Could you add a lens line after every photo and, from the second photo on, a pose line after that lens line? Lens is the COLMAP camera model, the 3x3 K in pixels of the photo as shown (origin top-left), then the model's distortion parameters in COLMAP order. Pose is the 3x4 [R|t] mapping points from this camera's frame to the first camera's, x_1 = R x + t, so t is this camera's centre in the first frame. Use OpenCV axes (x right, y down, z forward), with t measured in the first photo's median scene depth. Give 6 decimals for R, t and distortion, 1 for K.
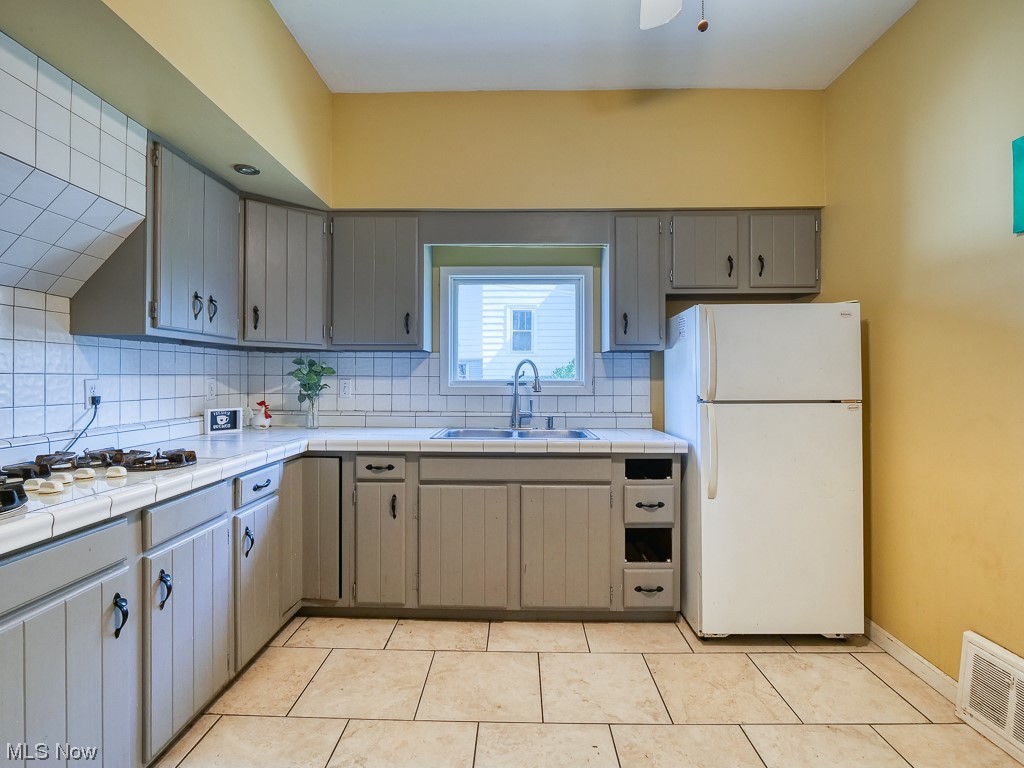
lens RADIAL K [[503.2, 0, 512.8], [0, 503.2, 377.9], [0, 0, 1]] dist [-0.003479, -0.000299]
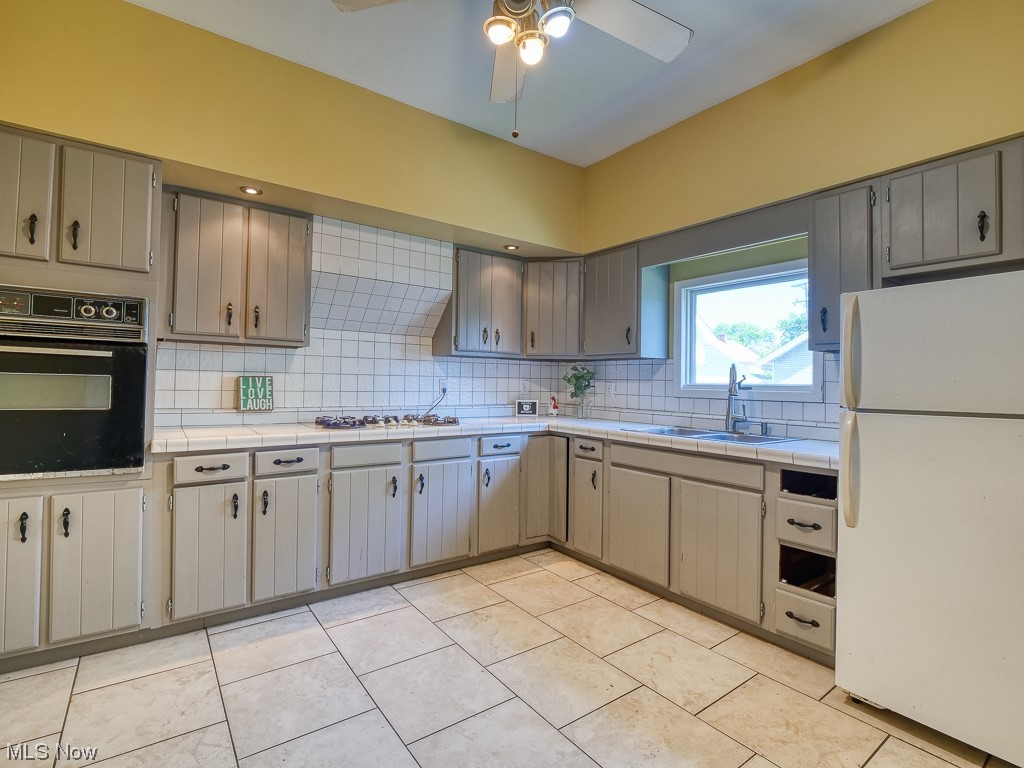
lens RADIAL K [[503.2, 0, 512.8], [0, 503.2, 377.9], [0, 0, 1]] dist [-0.003479, -0.000299]
pose [[0.603779, 0.000252, -0.797152, 0.664363], [-0.014326, 0.999842, -0.010535, 0.011351], [0.797023, 0.017781, 0.603687, 0.051701]]
